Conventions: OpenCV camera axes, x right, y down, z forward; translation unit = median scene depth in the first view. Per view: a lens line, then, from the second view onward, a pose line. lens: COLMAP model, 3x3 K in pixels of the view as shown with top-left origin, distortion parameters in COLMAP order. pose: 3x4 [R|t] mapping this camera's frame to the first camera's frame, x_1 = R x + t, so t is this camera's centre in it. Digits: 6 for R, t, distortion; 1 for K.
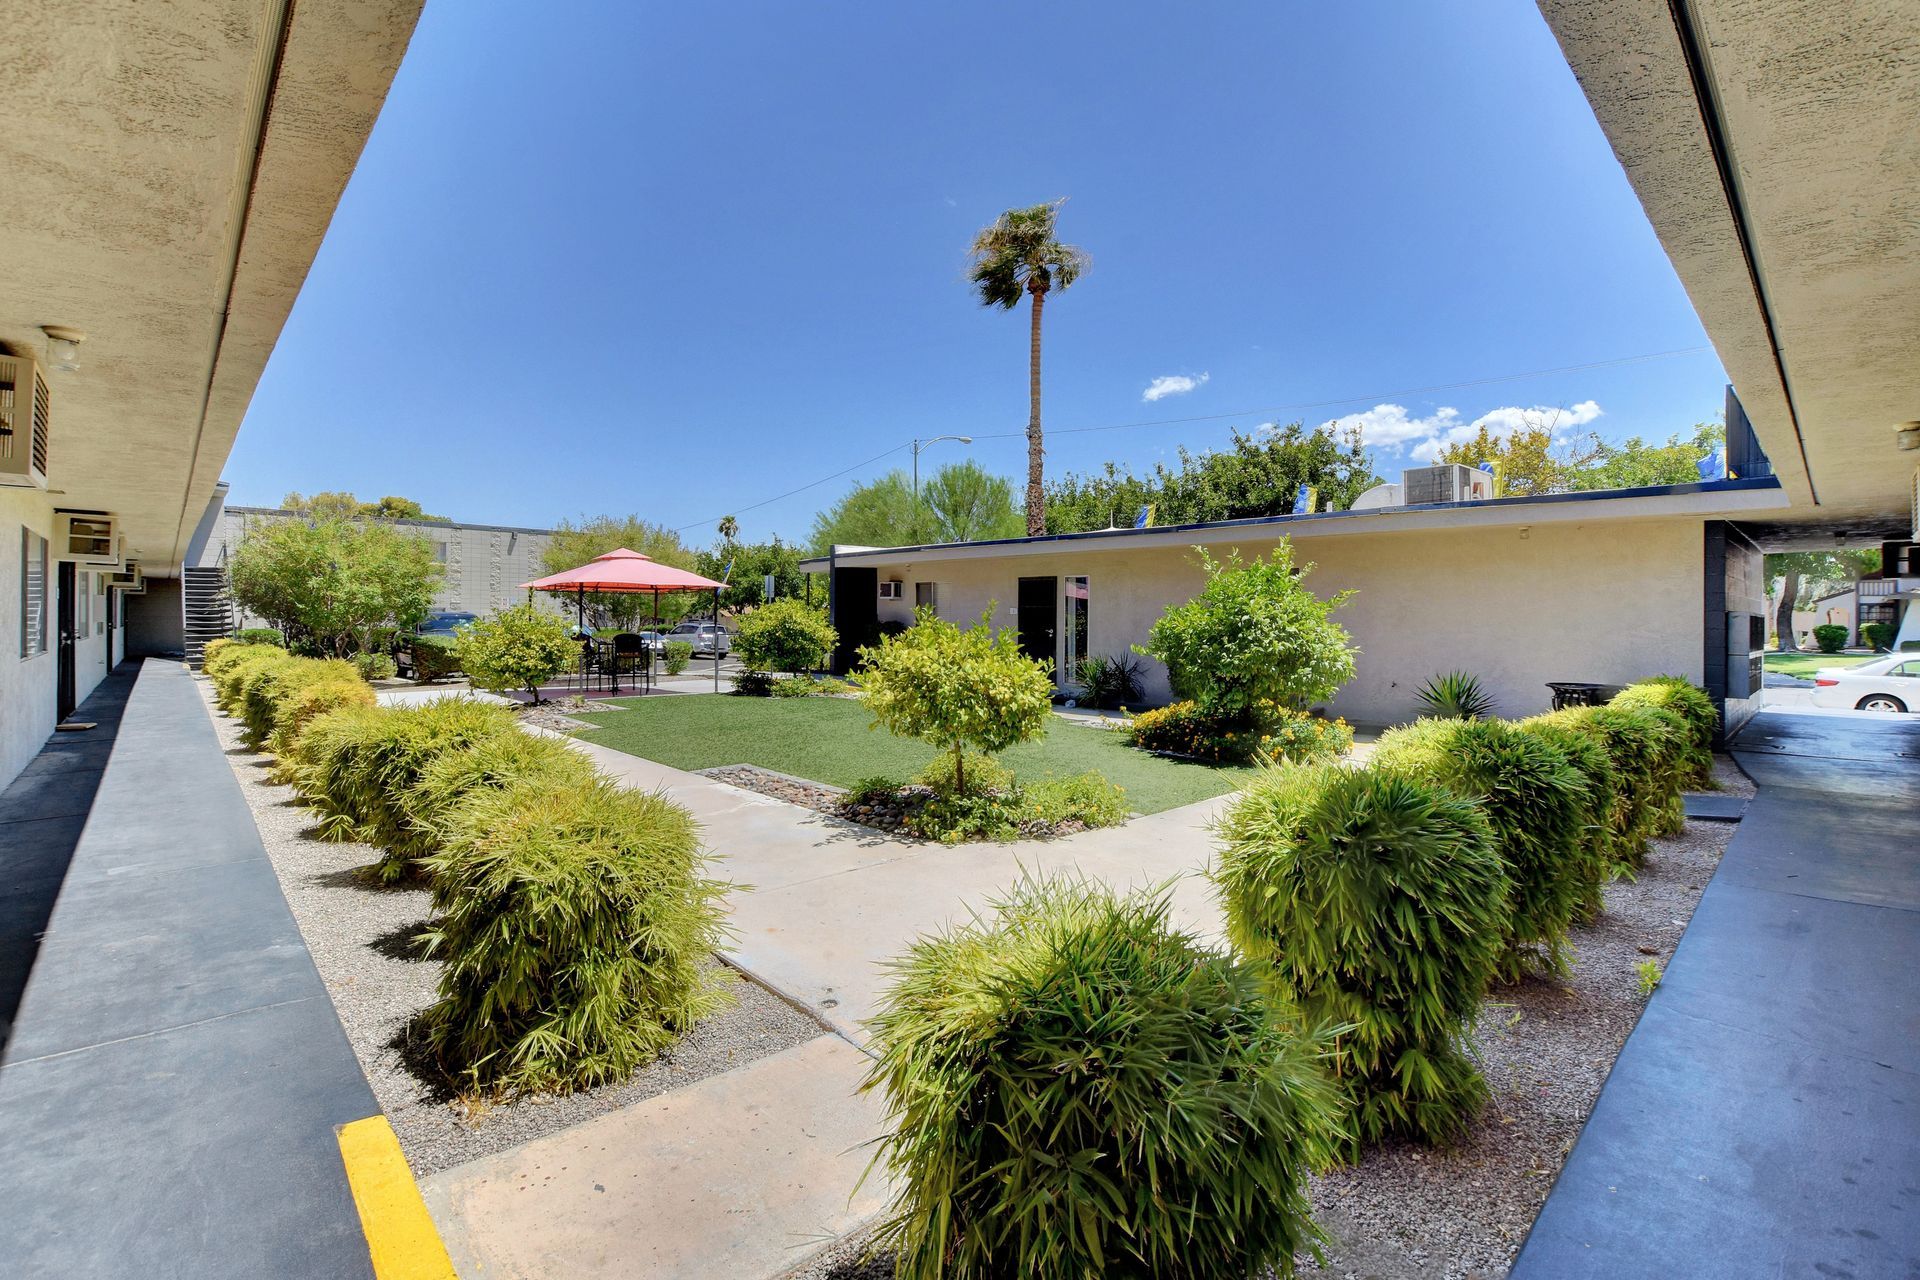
lens RADIAL K [[866.6, 0, 950.4], [0, 866.6, 647.6], [0, 0, 1]] dist [0.010061, 0.000322]
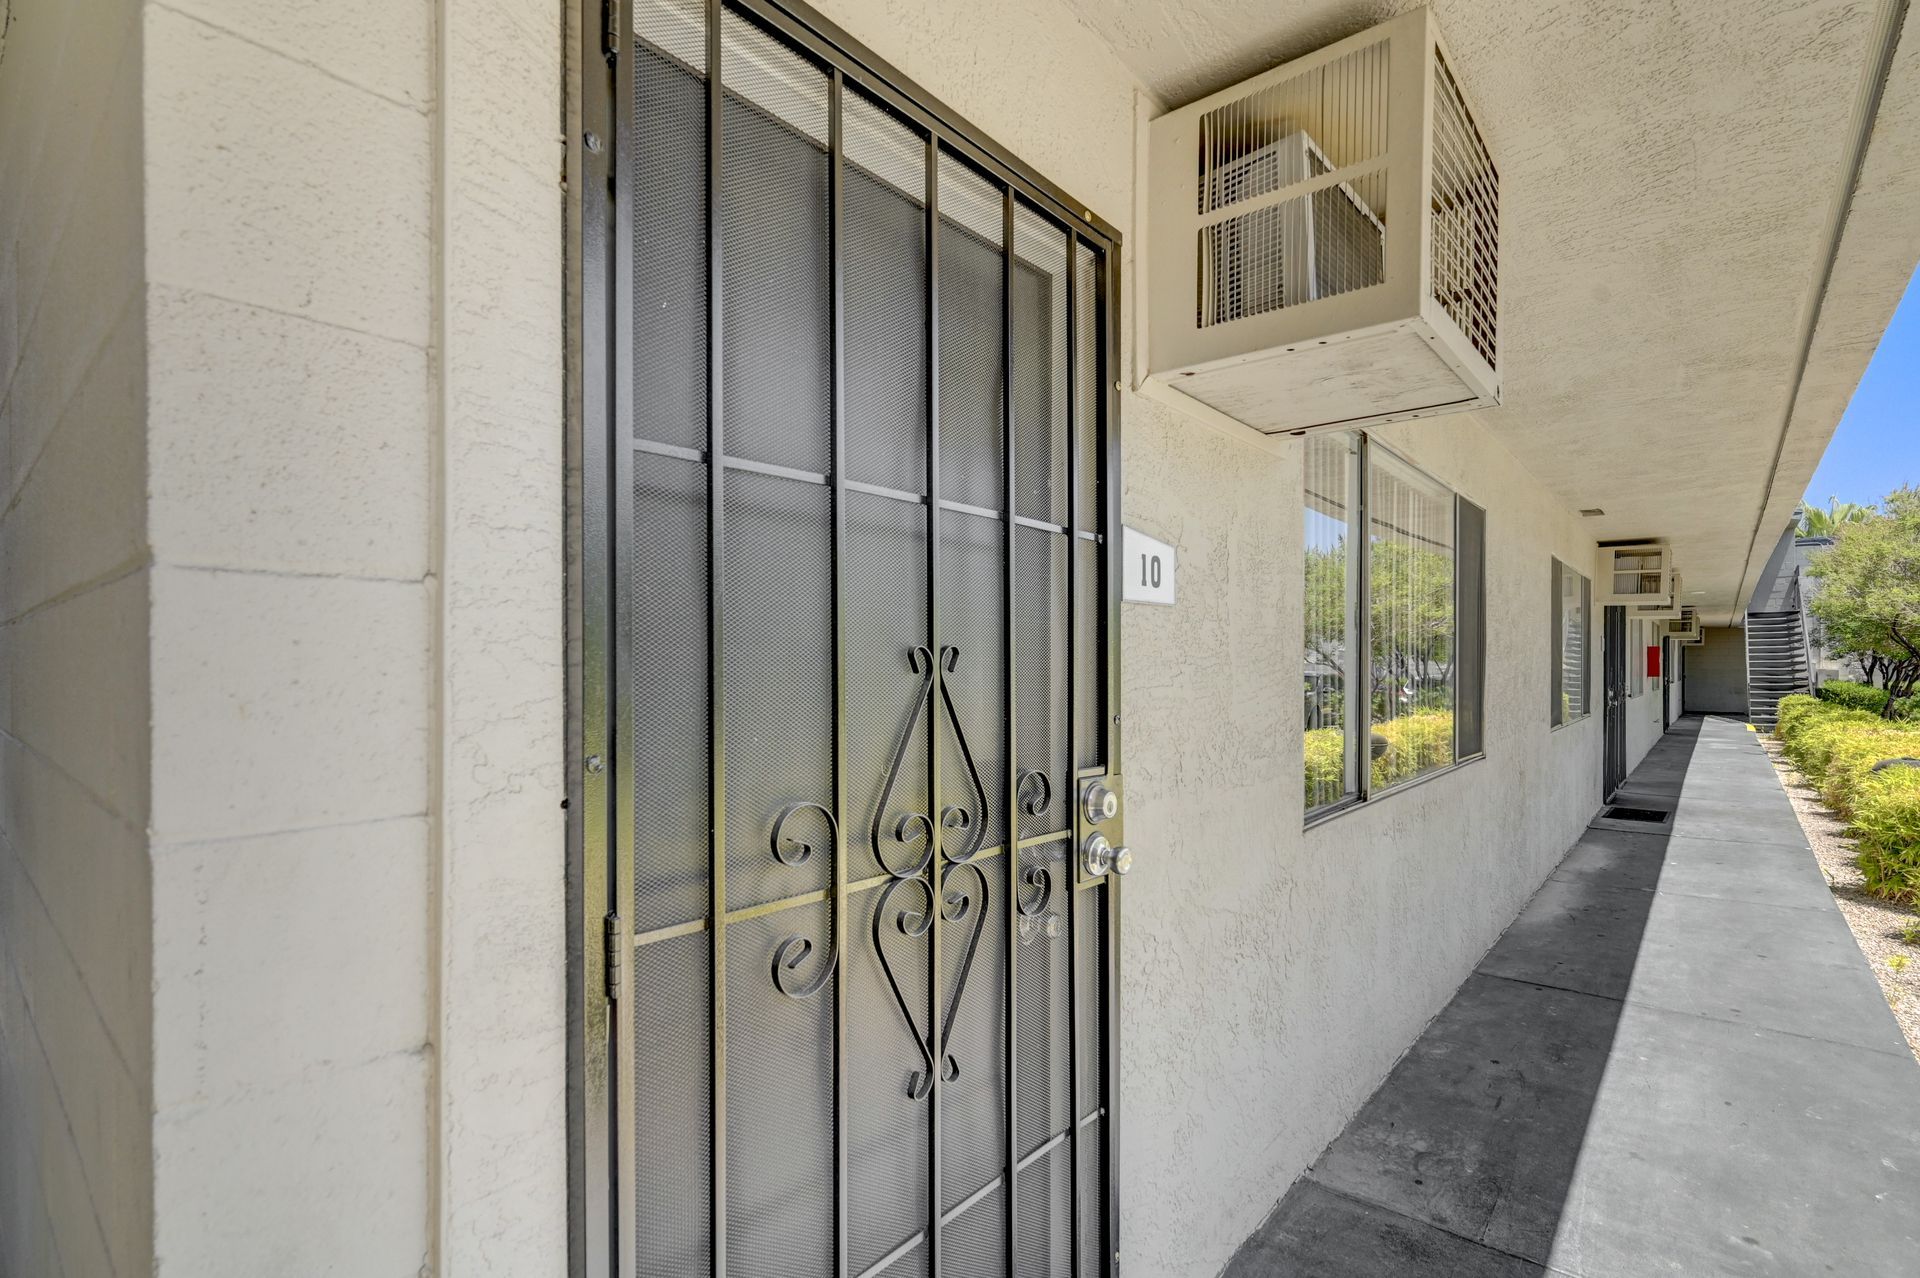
lens RADIAL K [[866.6, 0, 950.4], [0, 866.6, 646.6], [0, 0, 1]] dist [0.010061, 0.000322]
pose [[0.115218, -0.031632, -0.992837, -0.232275], [-0.028278, 0.998983, -0.035110, -0.011271], [0.992938, 0.032120, 0.114206, 0.251098]]
